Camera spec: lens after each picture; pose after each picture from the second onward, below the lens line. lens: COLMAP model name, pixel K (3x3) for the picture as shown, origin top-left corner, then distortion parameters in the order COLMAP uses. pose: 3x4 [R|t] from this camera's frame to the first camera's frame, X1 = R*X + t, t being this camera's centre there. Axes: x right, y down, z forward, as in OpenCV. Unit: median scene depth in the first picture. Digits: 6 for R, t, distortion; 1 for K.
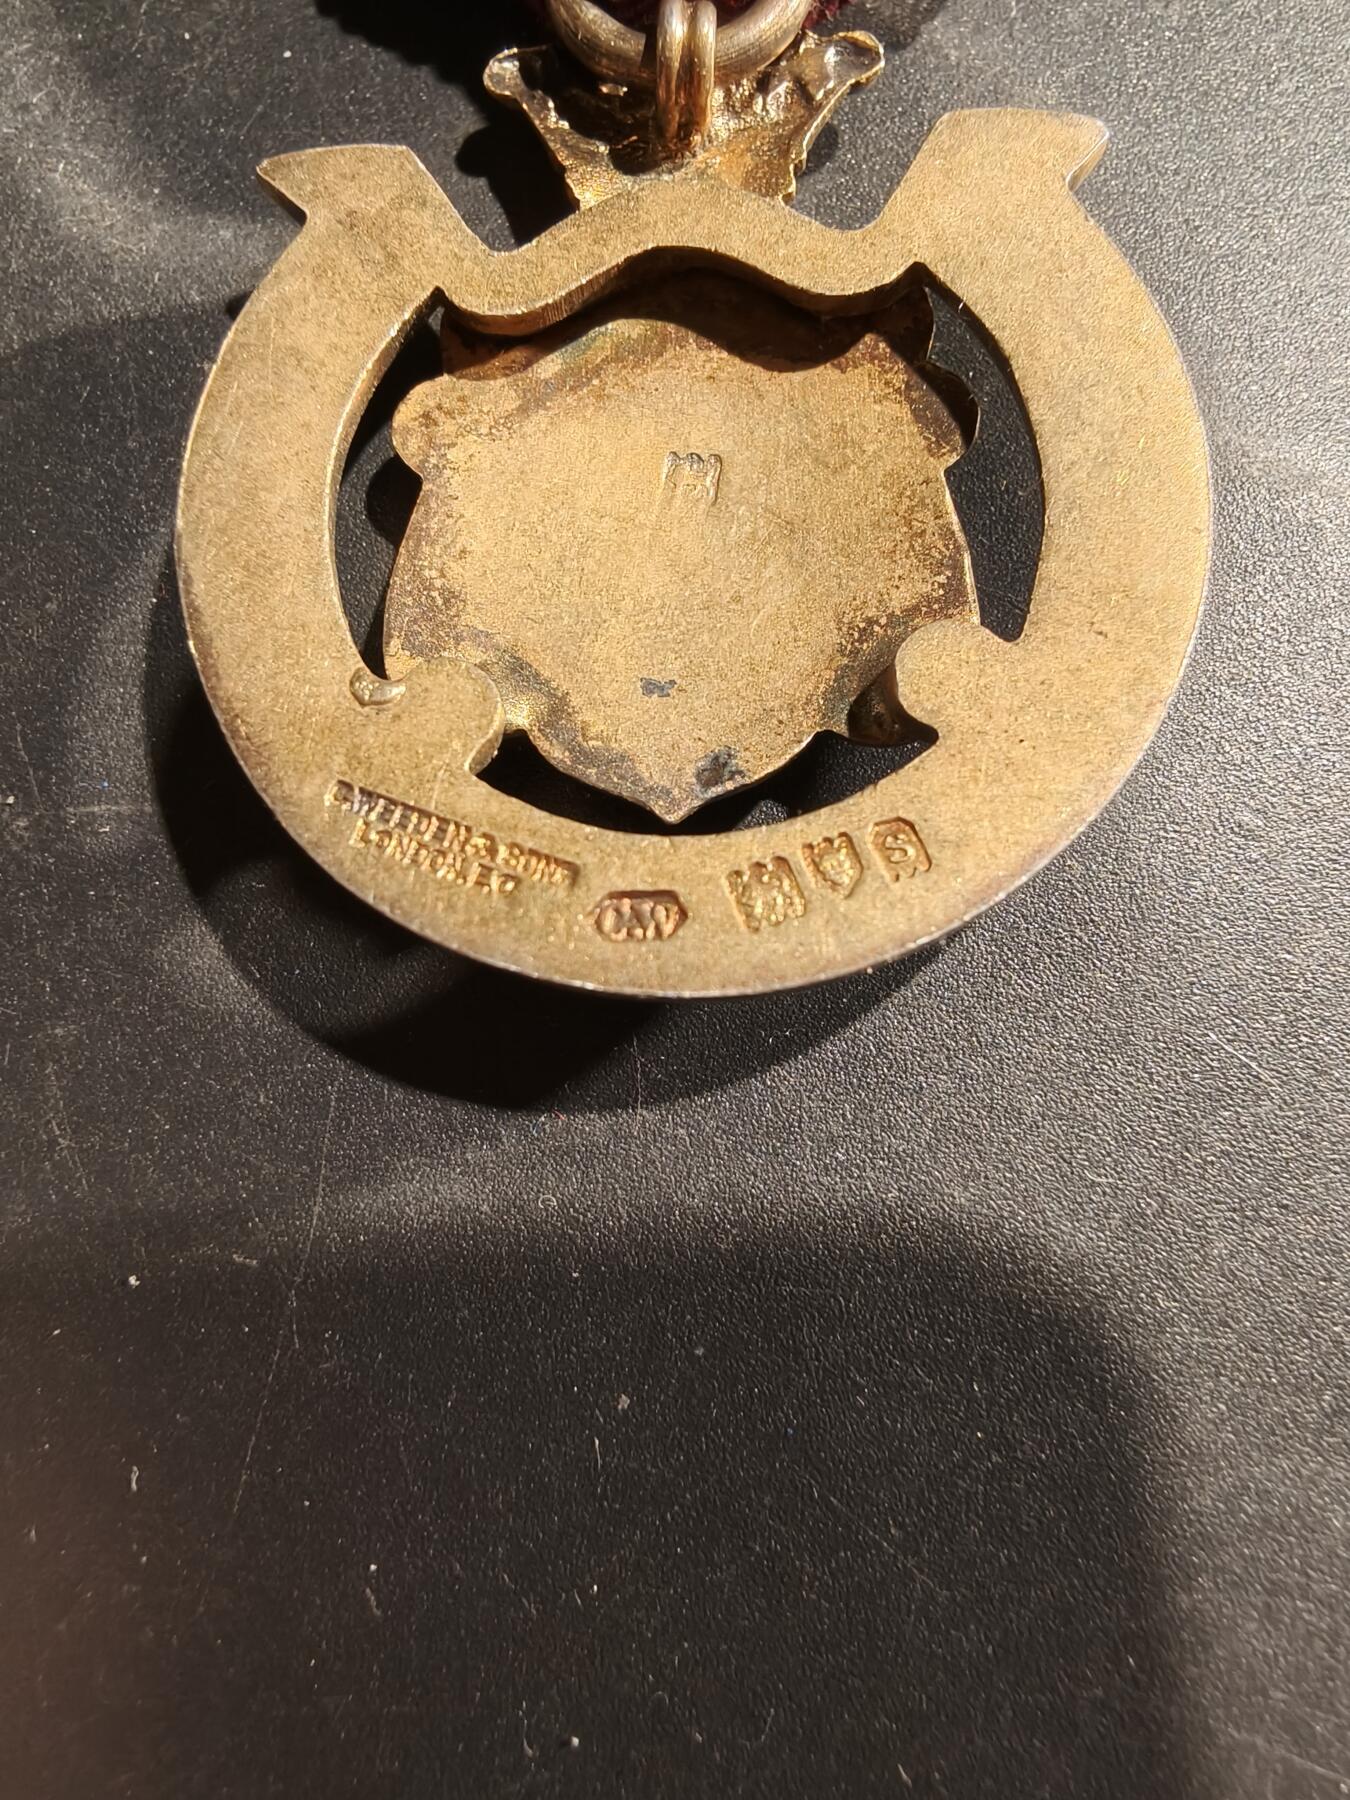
lens RADIAL K [[1175.0, 0, 675.3], [0, 1175.0, 869.9], [0, 0, 1]] dist [-0.001035, -0.001156]
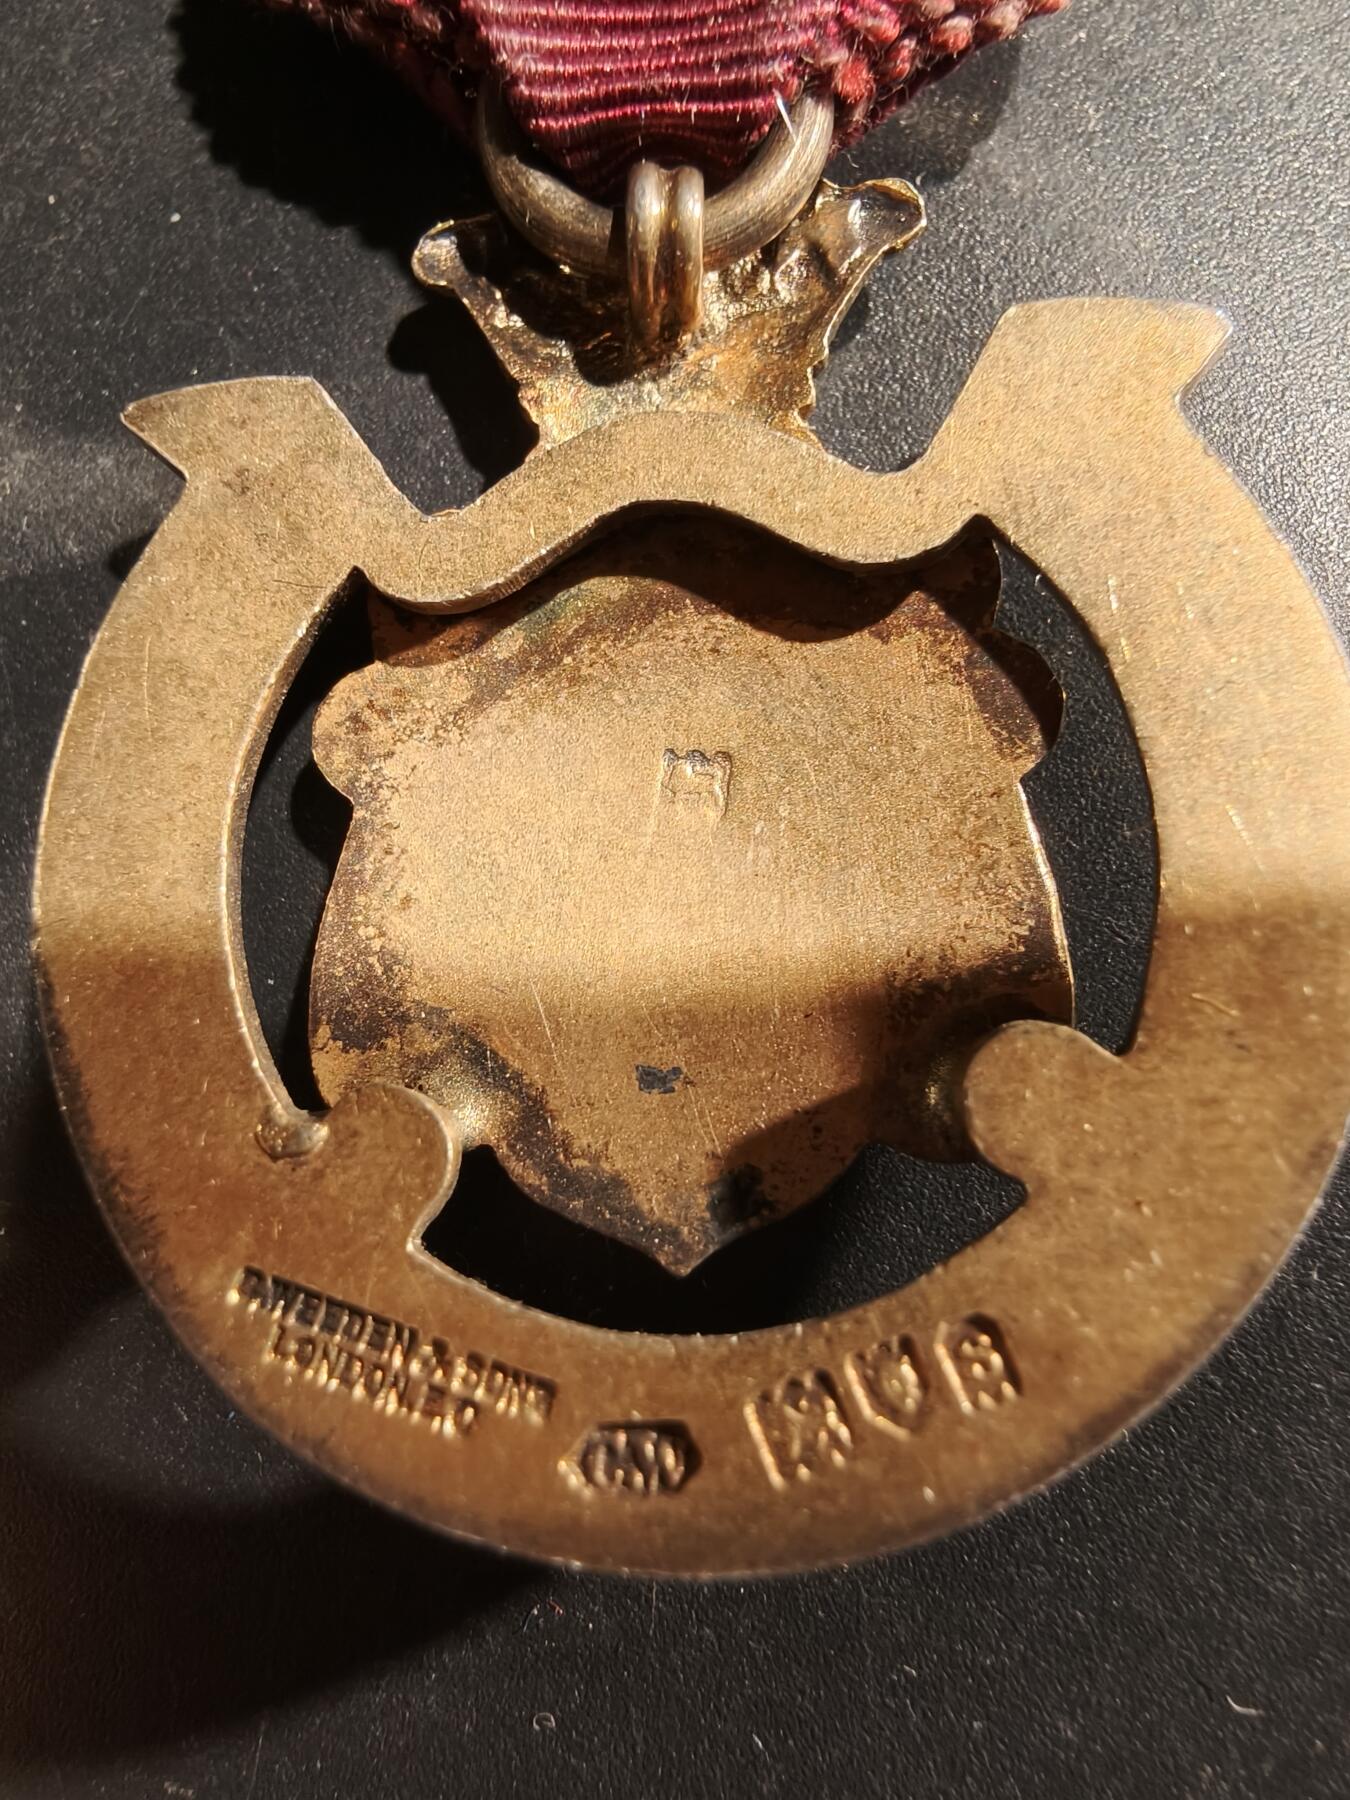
lens RADIAL K [[1211.0, 0, 683.1], [0, 1211.0, 900.3], [0, 0, 1]] dist [0.003061, -0.001302]
pose [[0.998872, -0.034821, -0.032288, 0.030310], [0.036134, 0.998506, 0.040998, -0.293783], [0.030812, -0.042118, 0.998637, 0.192845]]
